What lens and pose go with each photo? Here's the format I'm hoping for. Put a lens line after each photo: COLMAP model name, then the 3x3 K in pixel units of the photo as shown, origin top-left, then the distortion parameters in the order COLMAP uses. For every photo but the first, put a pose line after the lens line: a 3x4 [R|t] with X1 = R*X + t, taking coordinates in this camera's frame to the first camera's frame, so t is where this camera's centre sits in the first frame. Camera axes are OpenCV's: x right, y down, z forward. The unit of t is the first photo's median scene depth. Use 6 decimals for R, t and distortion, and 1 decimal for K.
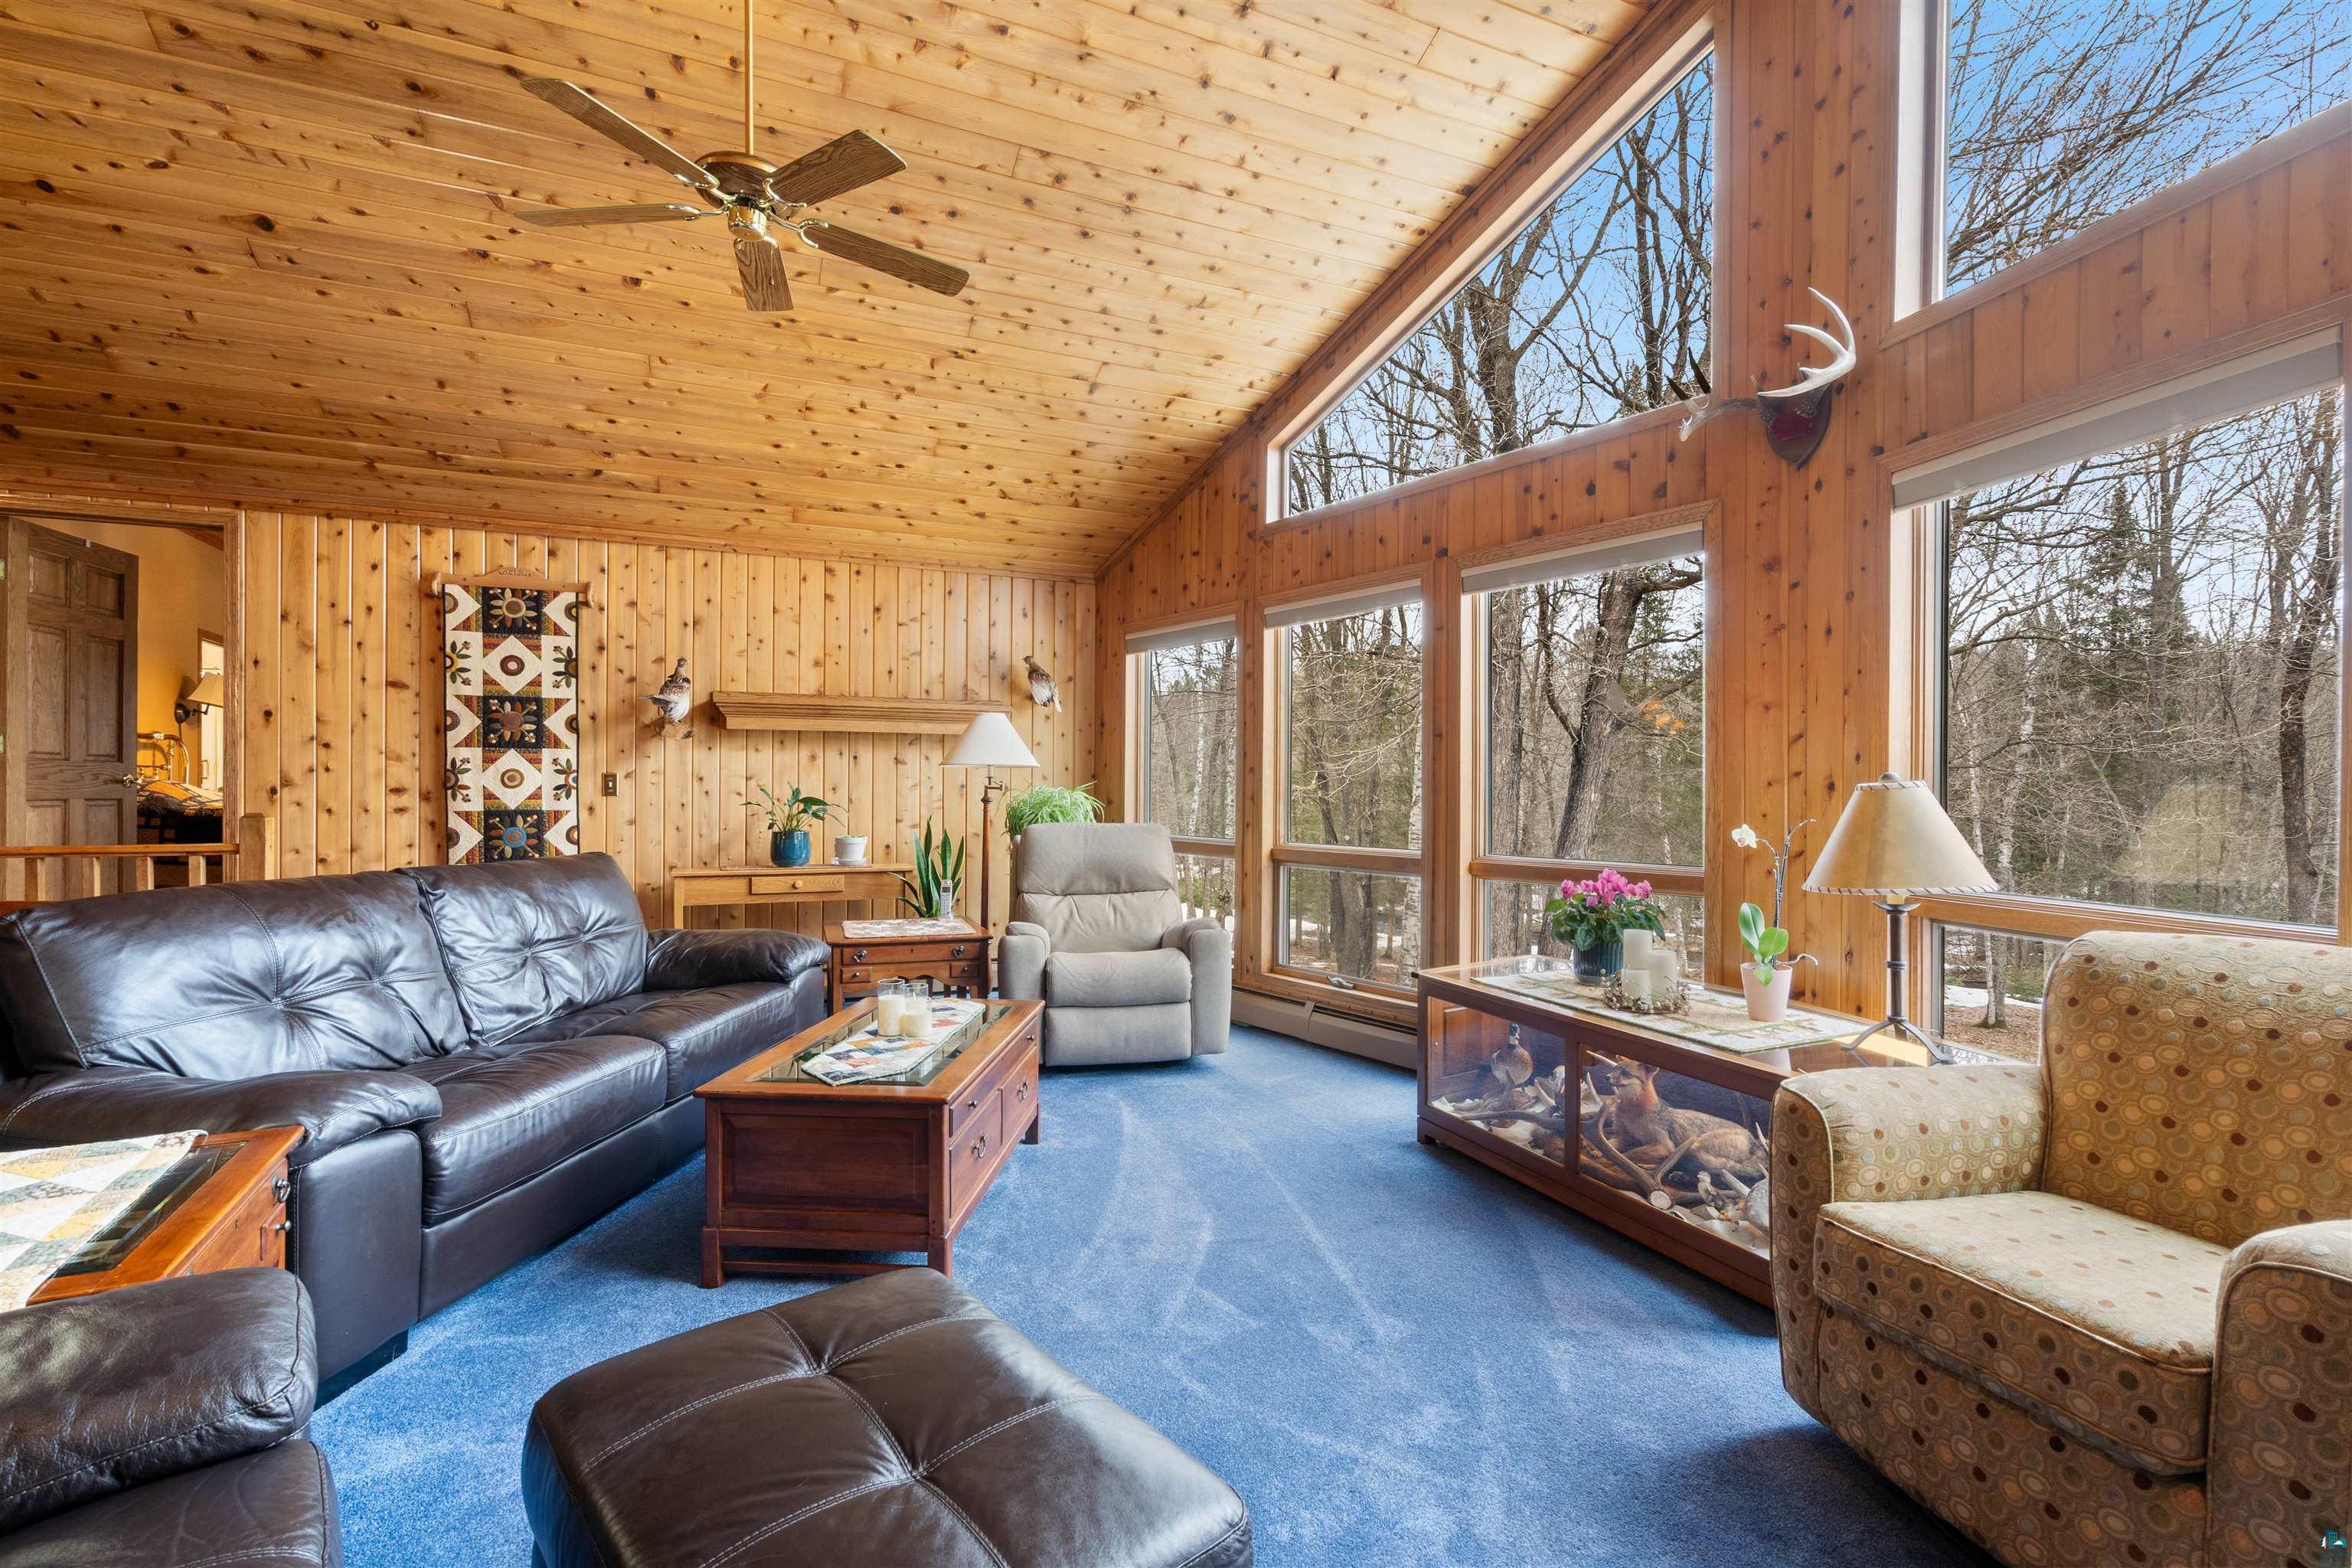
lens RADIAL K [[1068.3, 0, 1192.9], [0, 1068.3, 788.5], [0, 0, 1]] dist [-0.004408, 0.003279]
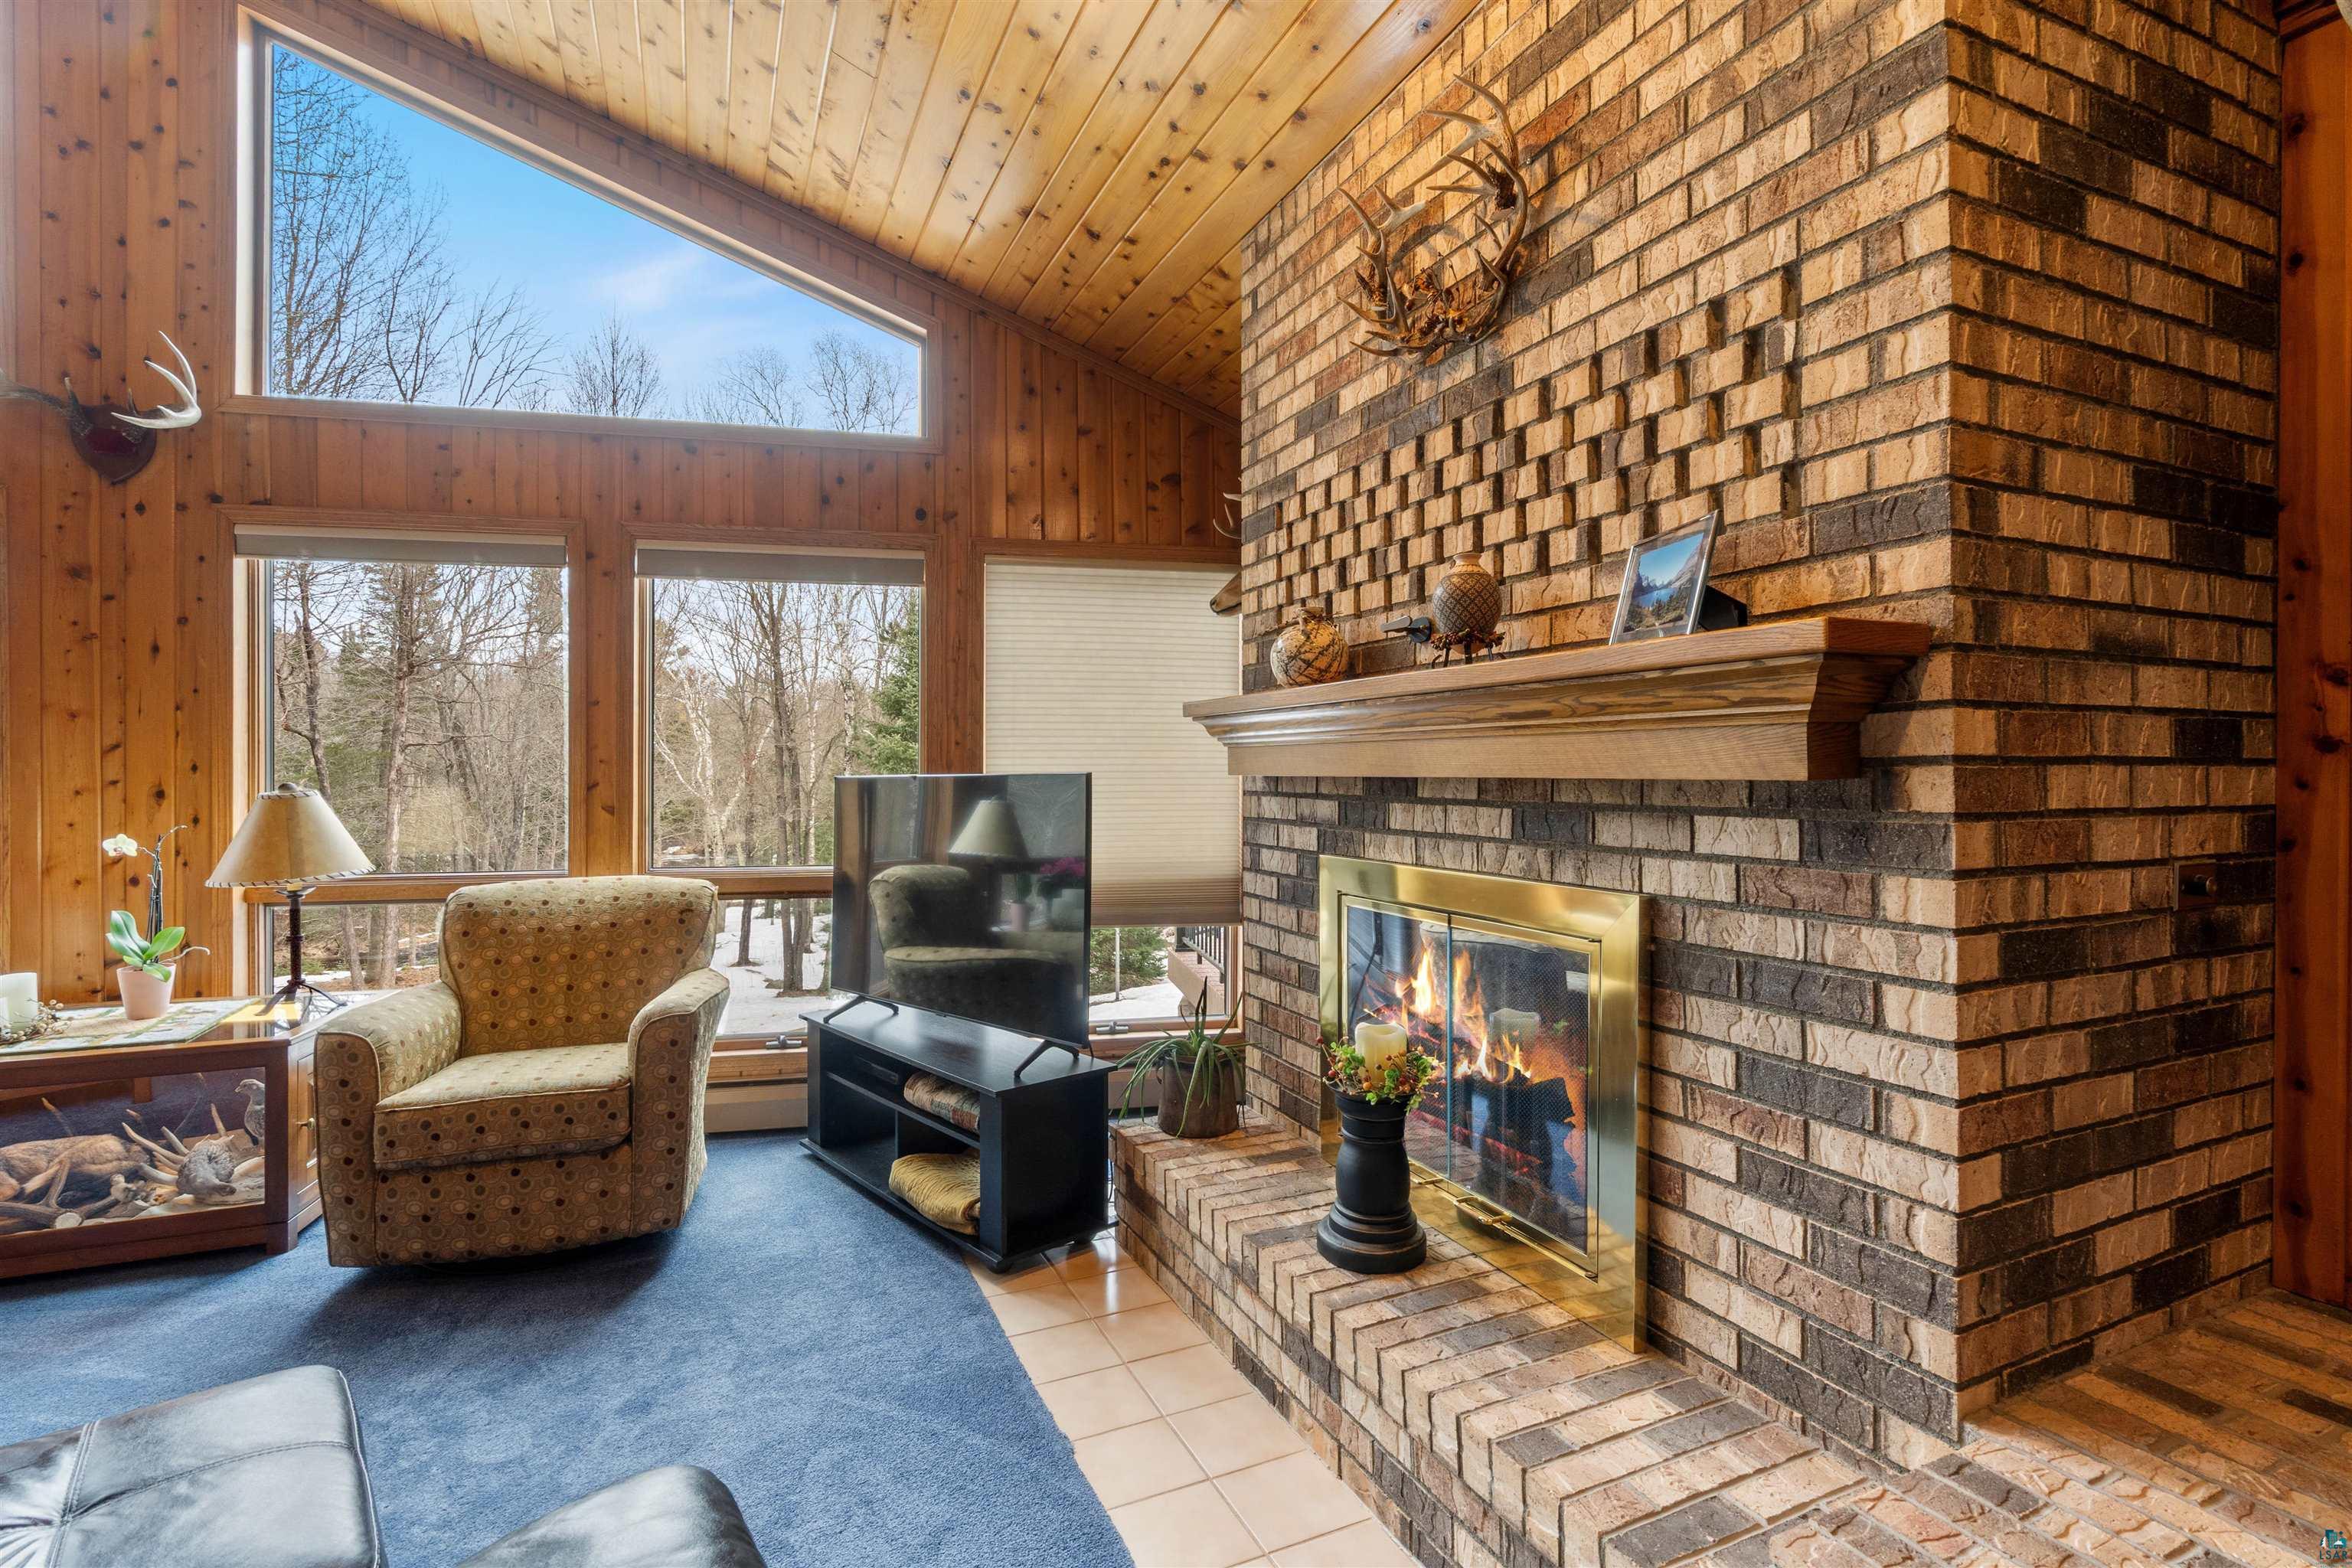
lens RADIAL K [[1068.3, 0, 1152.2], [0, 1068.3, 770.1], [0, 0, 1]] dist [-0.004408, 0.003279]
pose [[0.017732, -0.000095, 0.999843, -0.455516], [0.006047, 0.999982, -0.000012, -0.020256], [-0.999824, 0.006046, 0.017733, -0.015885]]
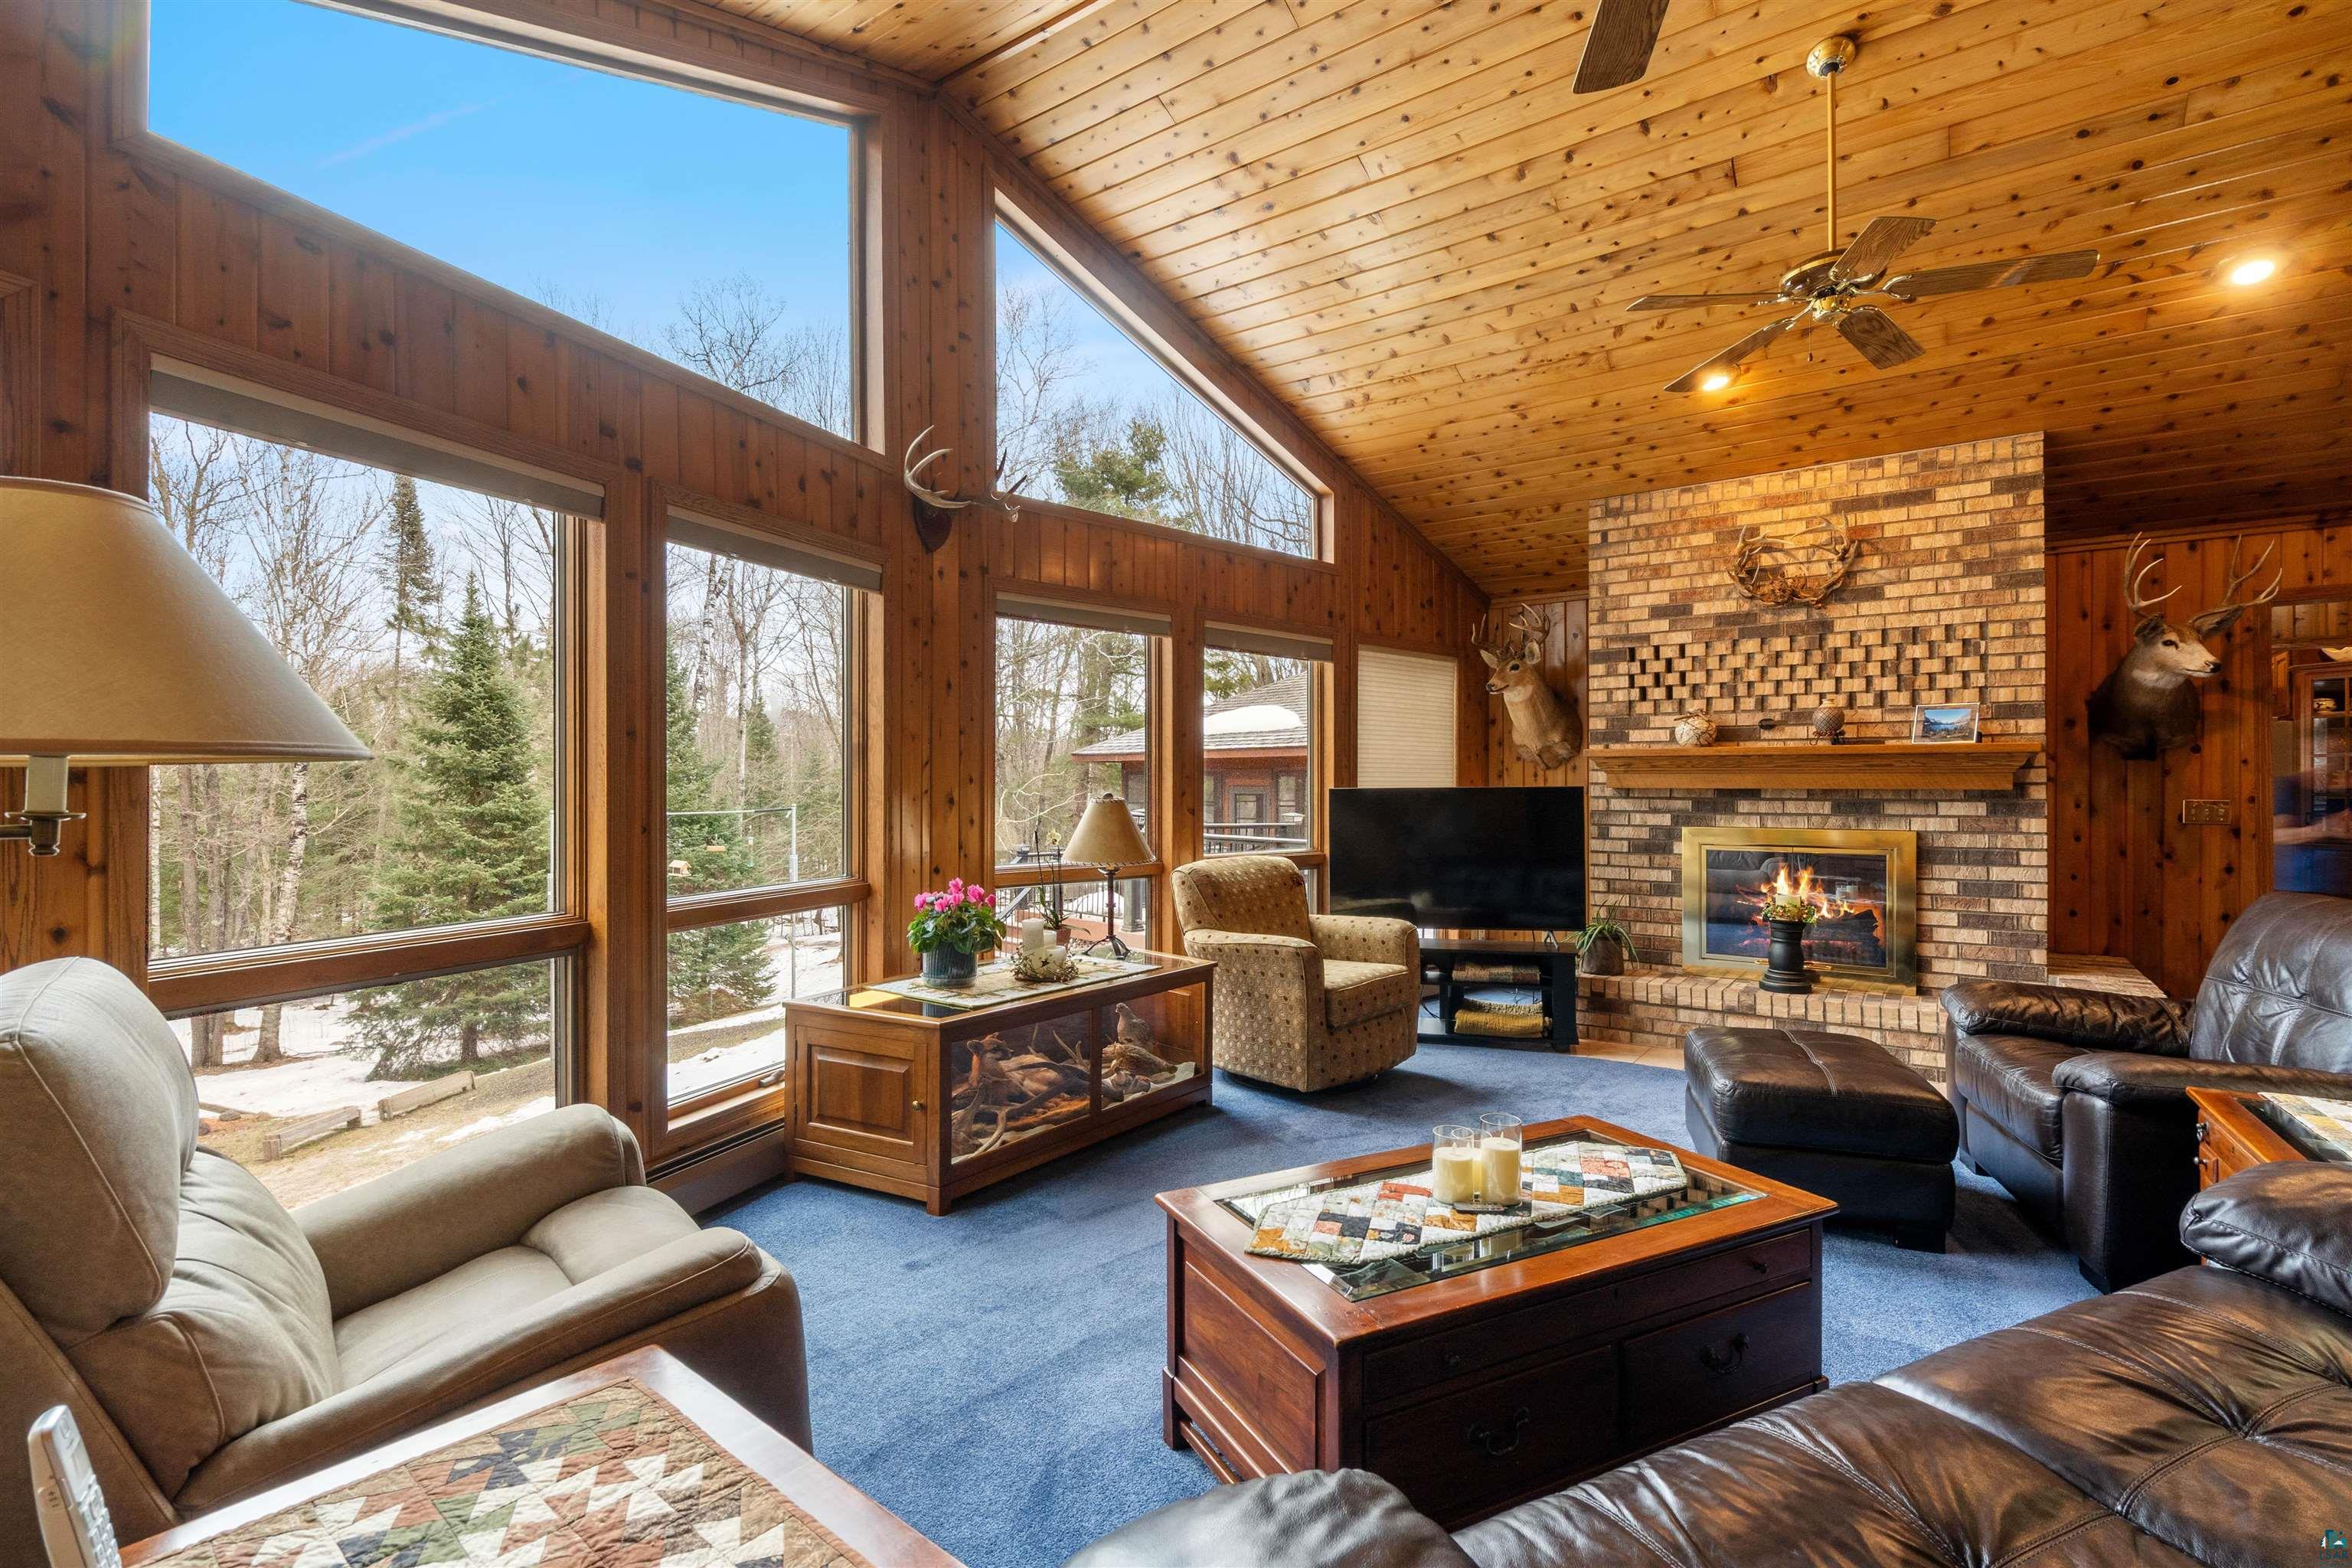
lens RADIAL K [[1068.3, 0, 1167.8], [0, 1068.3, 781.8], [0, 0, 1]] dist [-0.004408, 0.003279]
pose [[-0.483988, 0.001054, 0.875074, -0.719554], [0.001101, 0.999999, -0.000595, -0.025125], [-0.875074, 0.000675, -0.483989, 1.417728]]
